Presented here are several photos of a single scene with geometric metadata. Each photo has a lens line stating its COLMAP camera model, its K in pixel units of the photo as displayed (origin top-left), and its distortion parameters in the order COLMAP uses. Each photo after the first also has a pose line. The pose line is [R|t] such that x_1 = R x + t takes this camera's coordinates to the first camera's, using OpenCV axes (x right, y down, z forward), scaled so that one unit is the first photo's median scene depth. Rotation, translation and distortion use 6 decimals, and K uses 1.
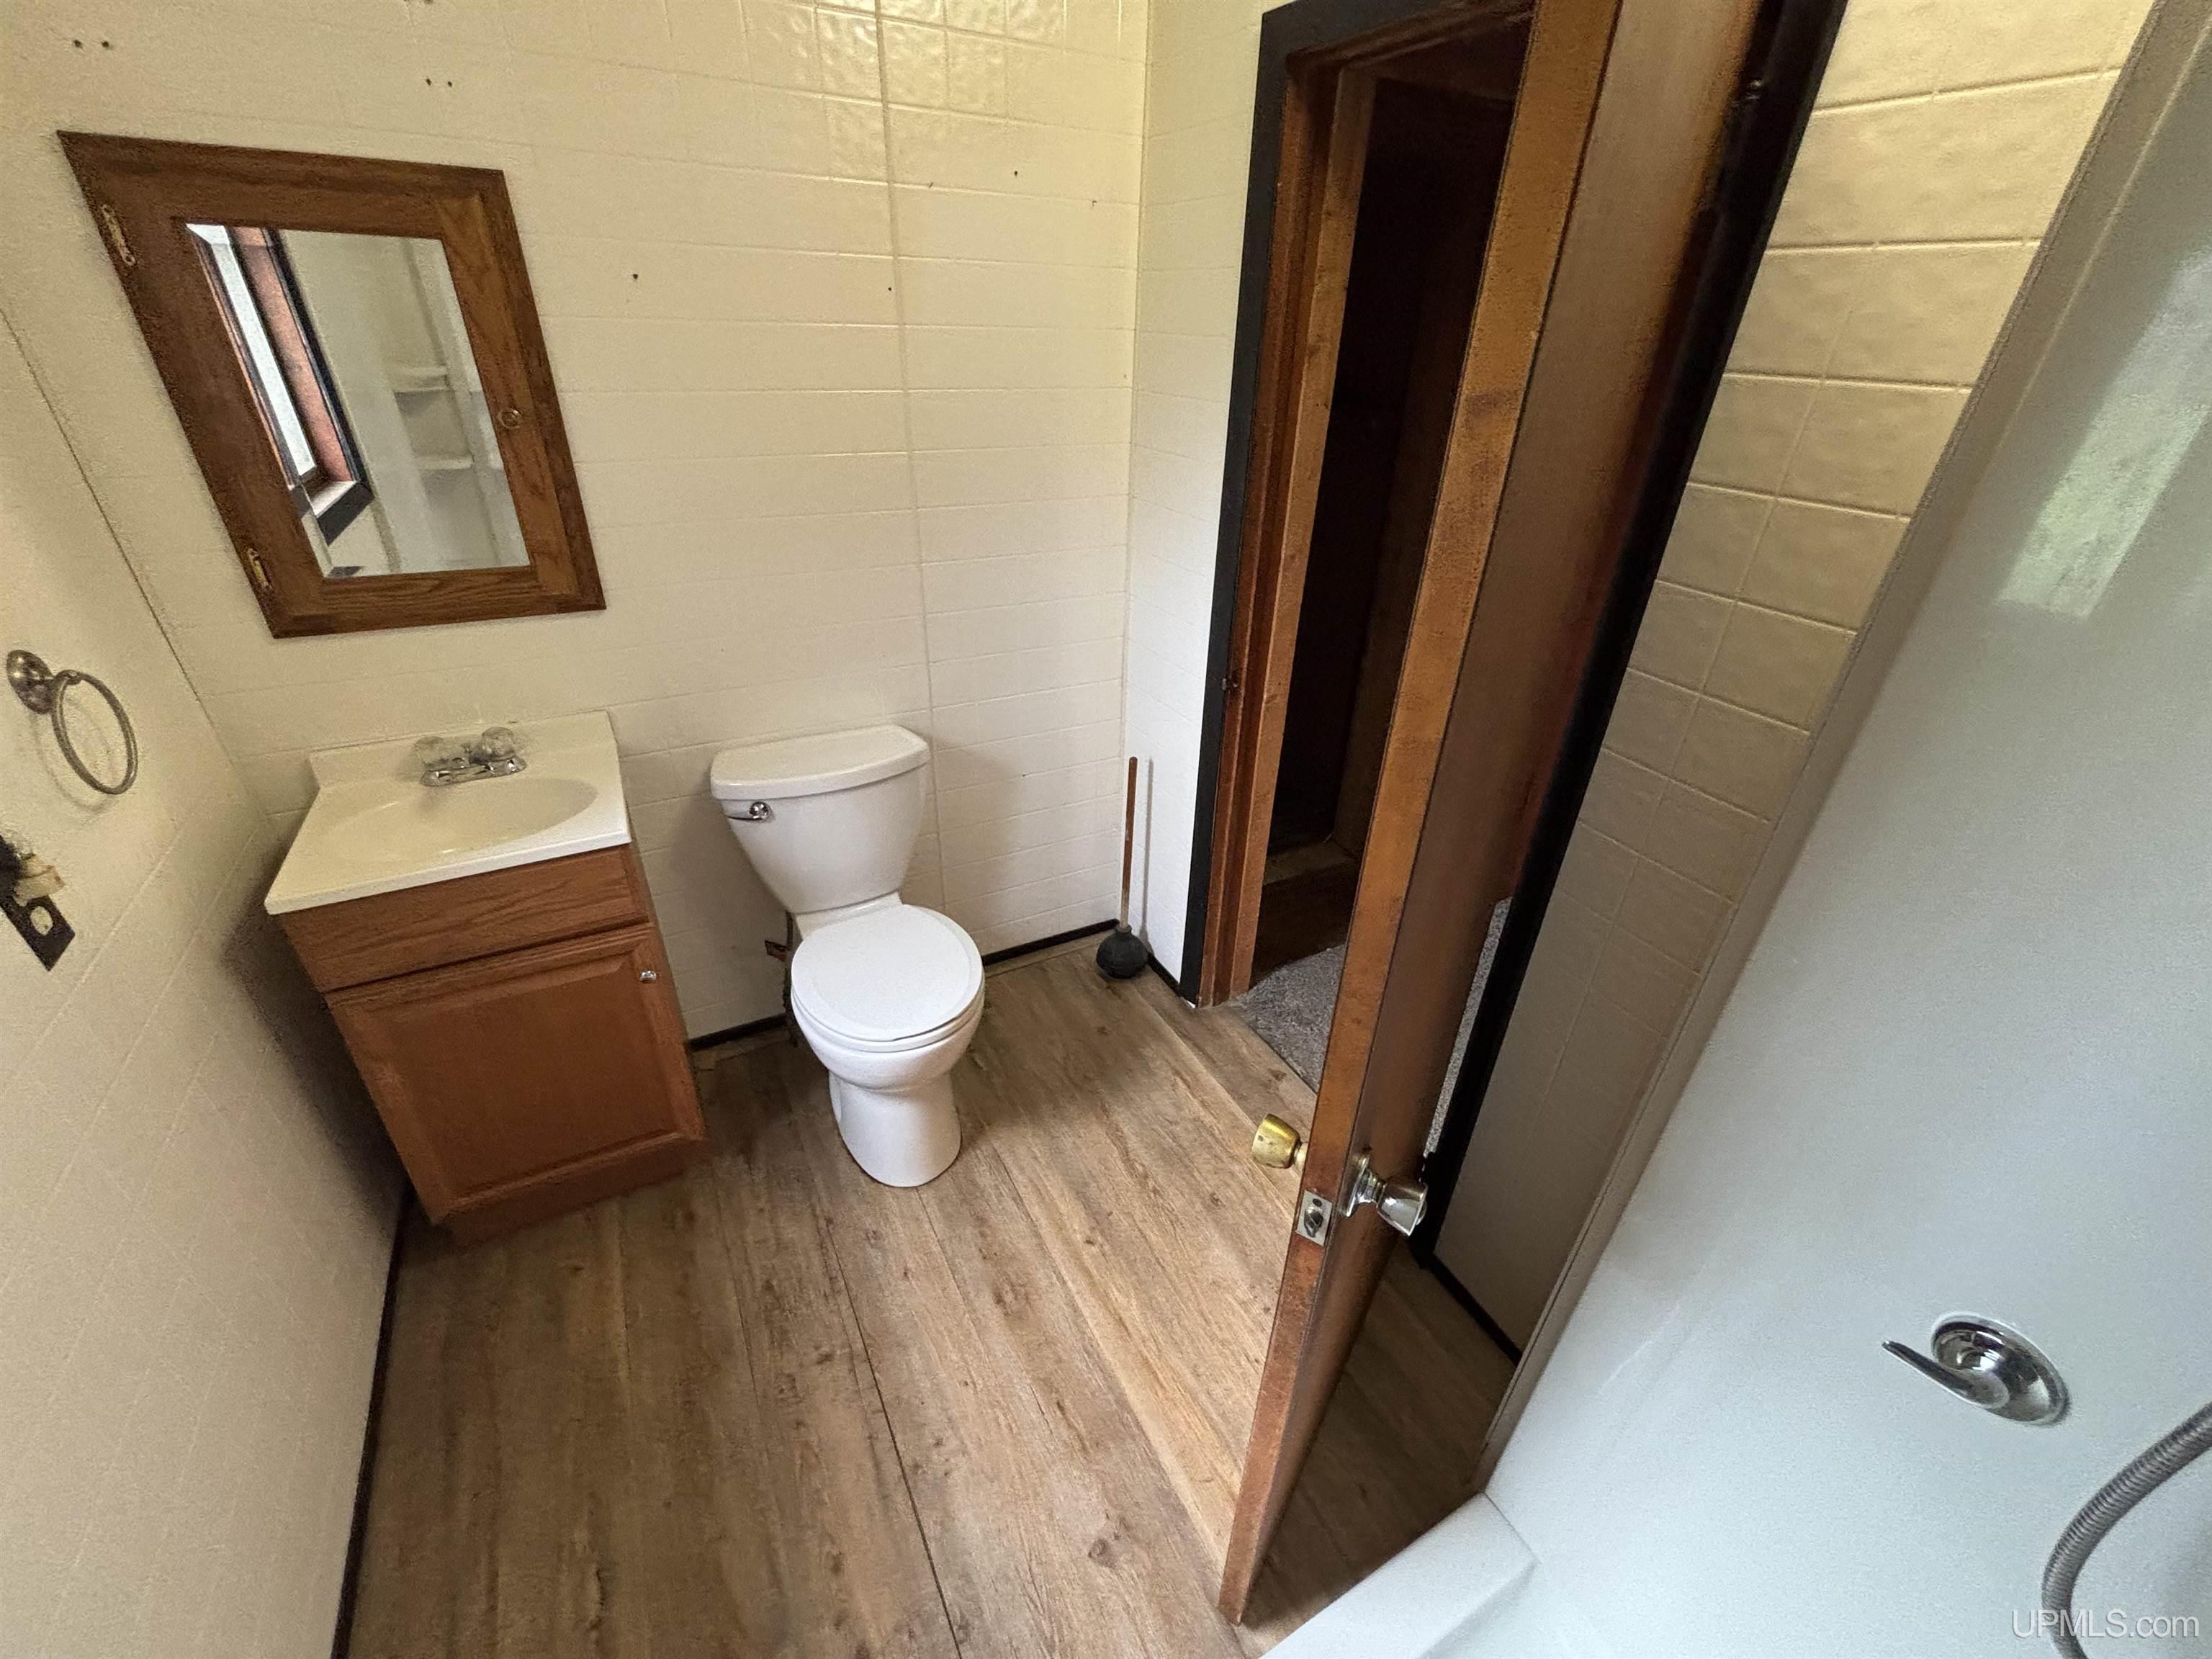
lens RADIAL K [[885.7, 0, 1101.9], [0, 885.7, 826.7], [0, 0, 1]] dist [0.002004, 0.000562]
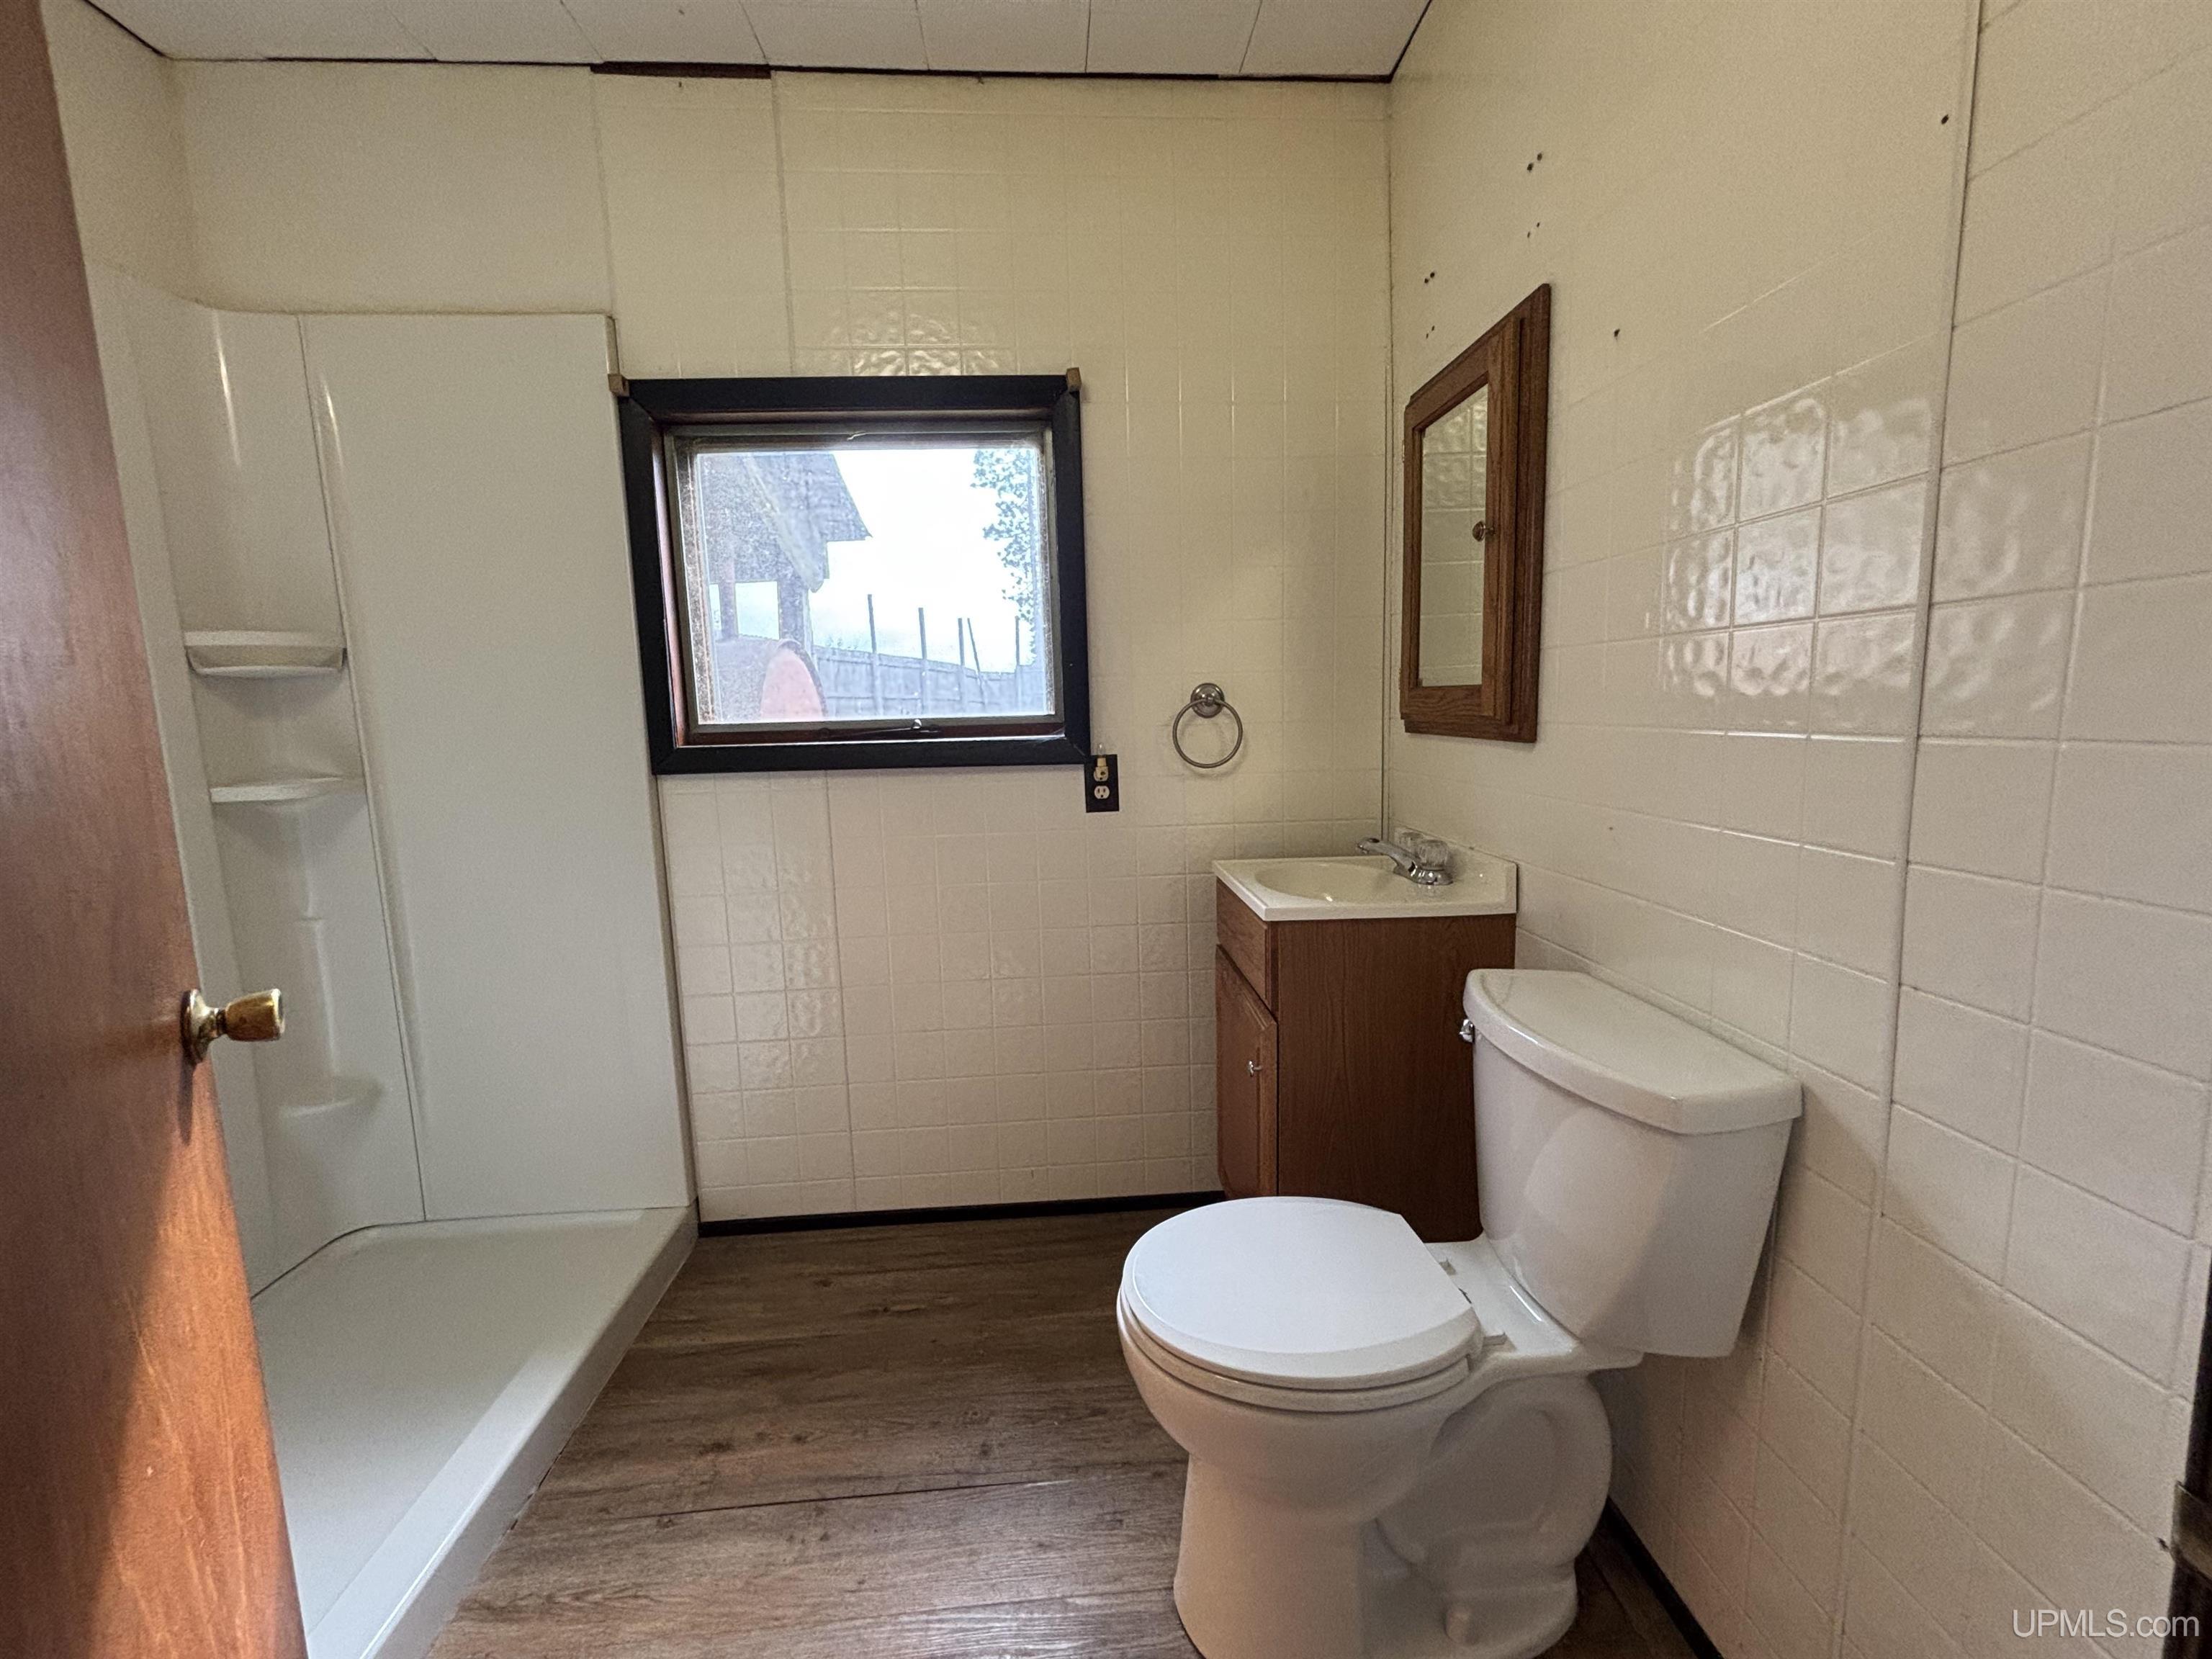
lens RADIAL K [[885.7, 0, 1102.8], [0, 885.7, 826.4], [0, 0, 1]] dist [0.002004, 0.000562]
pose [[-0.416961, 0.100413, -0.903361, 0.426895], [-0.438053, 0.848637, 0.296520, -0.288020], [0.796400, 0.519357, -0.309862, 1.129238]]
